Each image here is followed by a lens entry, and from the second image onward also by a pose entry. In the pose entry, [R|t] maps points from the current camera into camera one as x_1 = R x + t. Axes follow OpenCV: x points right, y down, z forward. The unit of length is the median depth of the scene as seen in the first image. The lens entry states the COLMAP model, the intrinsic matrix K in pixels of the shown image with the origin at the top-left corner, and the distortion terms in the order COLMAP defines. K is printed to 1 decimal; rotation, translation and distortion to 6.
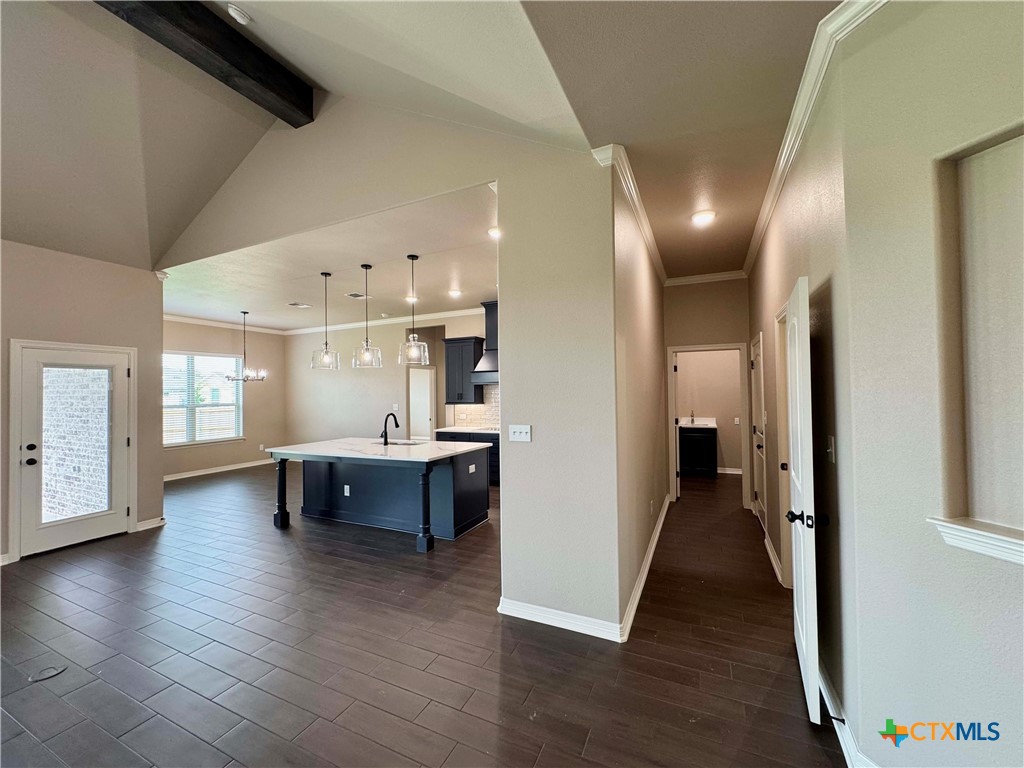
lens RADIAL K [[413.0, 0, 512.0], [0, 413.0, 382.0], [0, 0, 1]] dist [-0.002878, 0.001464]
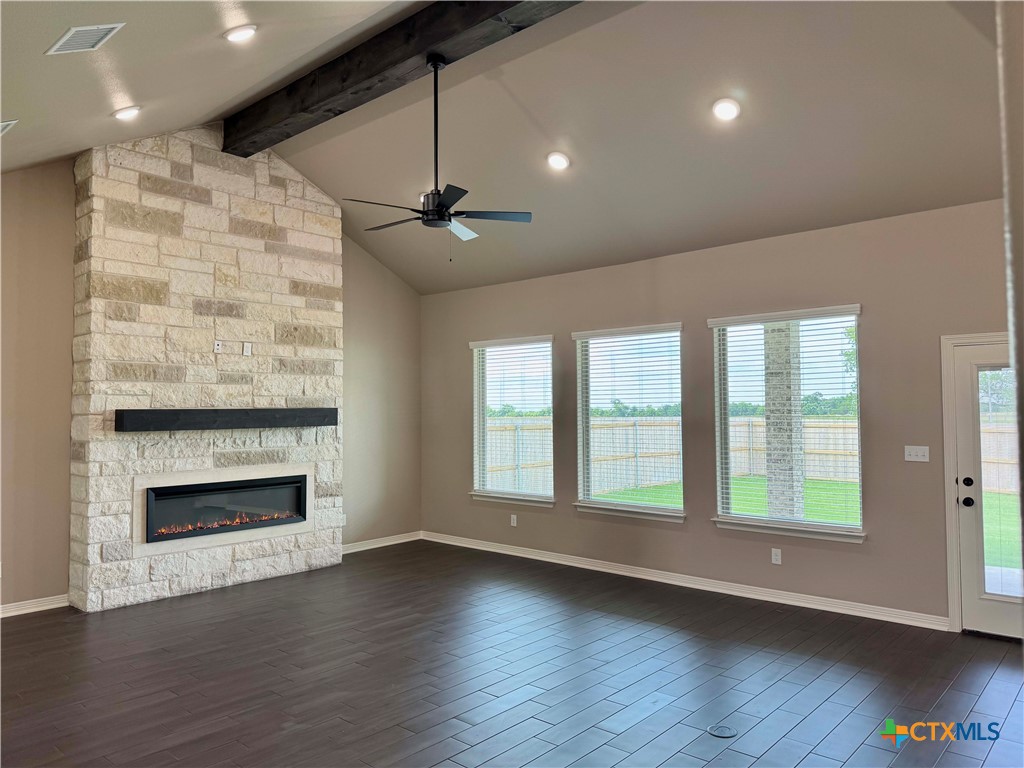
lens RADIAL K [[720.0, 0, 526.4], [0, 720.0, 378.9], [0, 0, 1]] dist [0.085550, -0.109557]
pose [[-0.267083, -0.025562, -0.963334, 0.265340], [0.031078, 0.998900, -0.035122, -0.001823], [0.963172, -0.039319, -0.265995, 0.553188]]
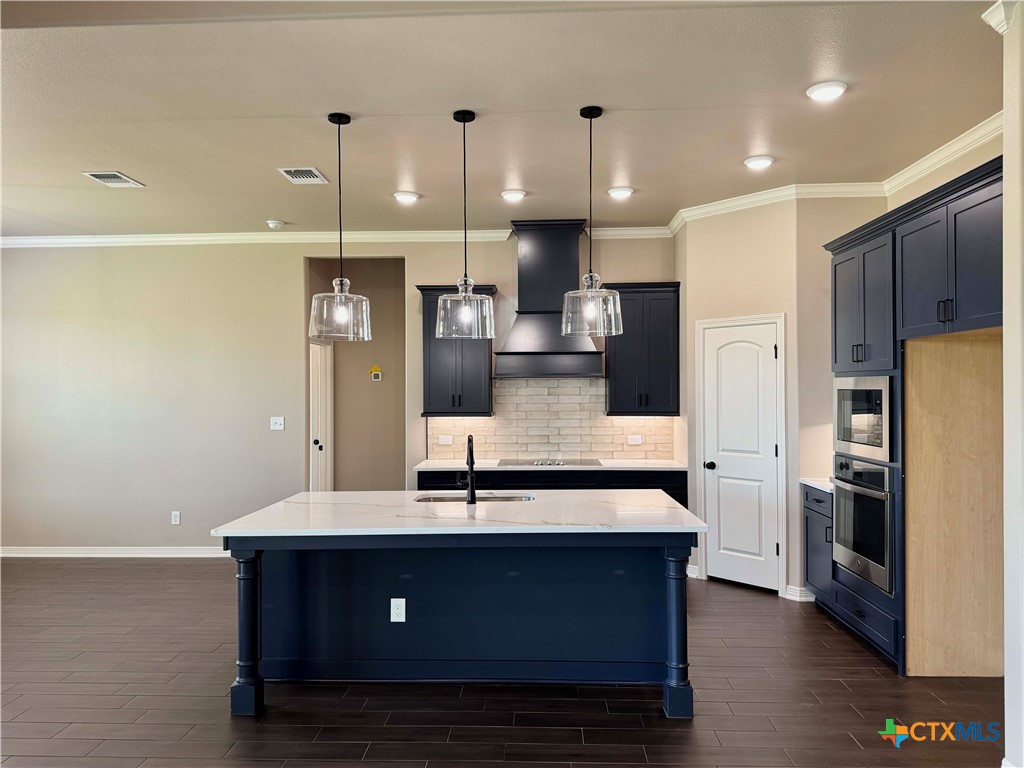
lens RADIAL K [[720.0, 0, 514.6], [0, 720.0, 384.5], [0, 0, 1]] dist [0.085550, -0.109557]
pose [[0.919434, 0.009936, 0.393119, -0.678143], [-0.014604, 0.999854, 0.008887, 0.010630], [-0.392973, -0.013912, 0.919445, 0.259982]]
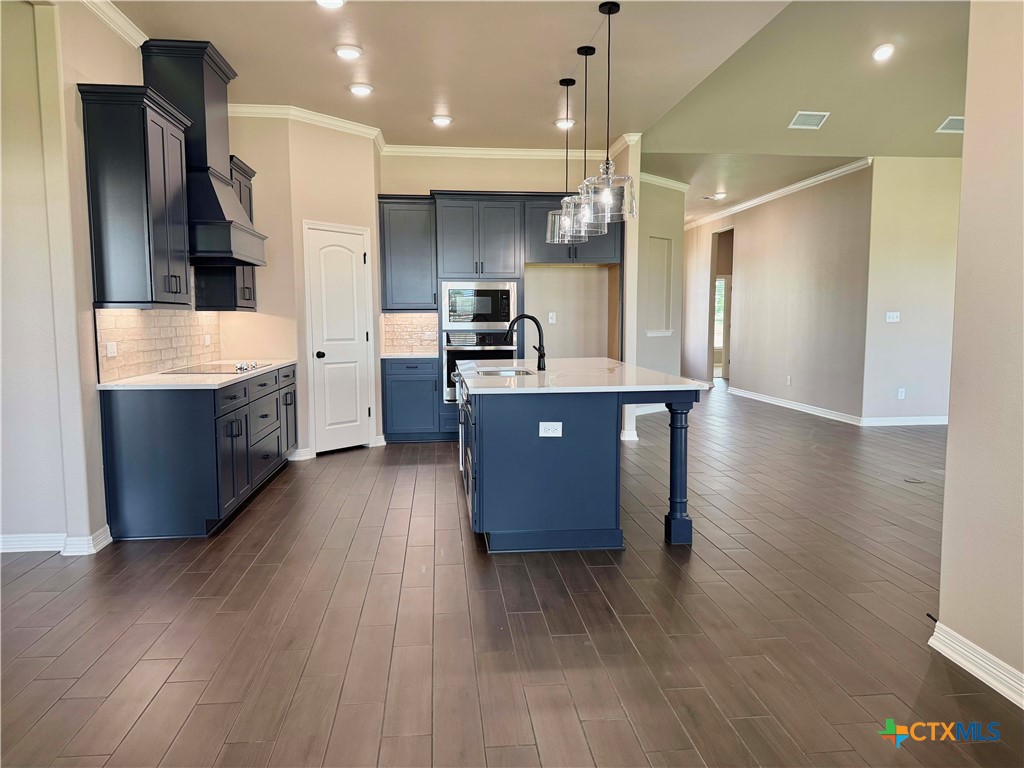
lens RADIAL K [[720.0, 0, 521.5], [0, 720.0, 385.5], [0, 0, 1]] dist [0.085550, -0.109557]
pose [[-0.538366, -0.061729, 0.840447, -1.301119], [-0.006262, 0.997579, 0.069259, 0.123672], [-0.842688, 0.032024, -0.537449, 1.803133]]
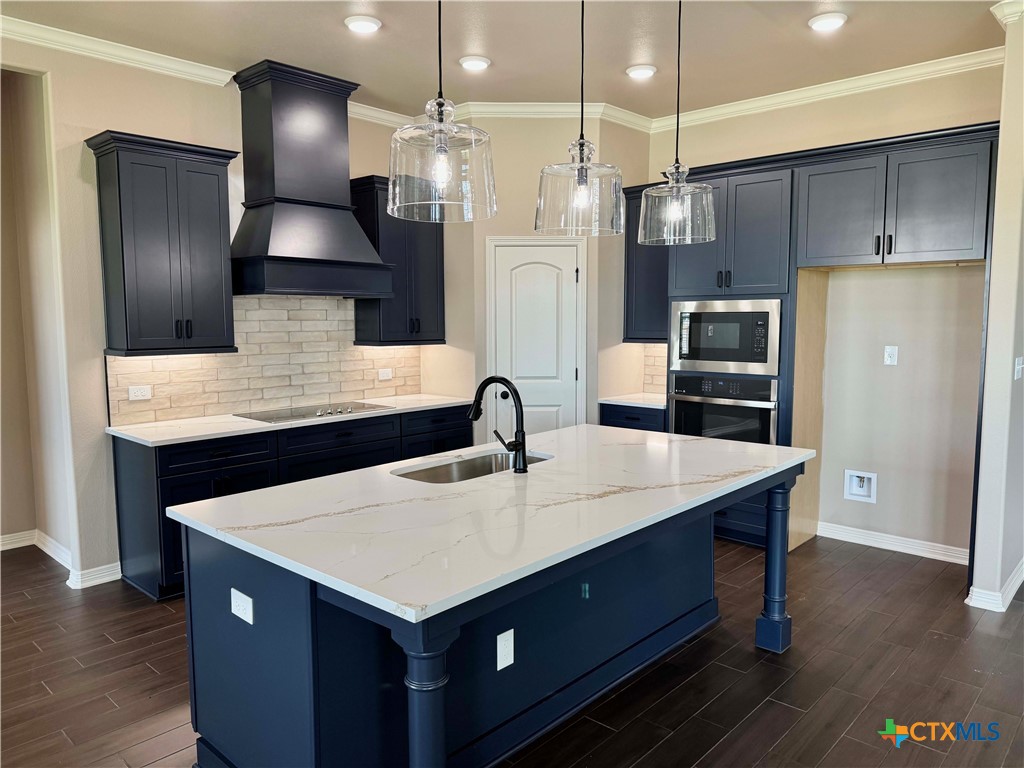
lens RADIAL K [[720.0, 0, 512.0], [0, 720.0, 382.5], [0, 0, 1]] dist [0.085550, -0.109557]
pose [[0.298892, -0.077815, 0.951109, -0.988659], [-0.019961, 0.995942, 0.087756, 0.035674], [-0.954078, -0.045214, 0.296125, 0.967750]]
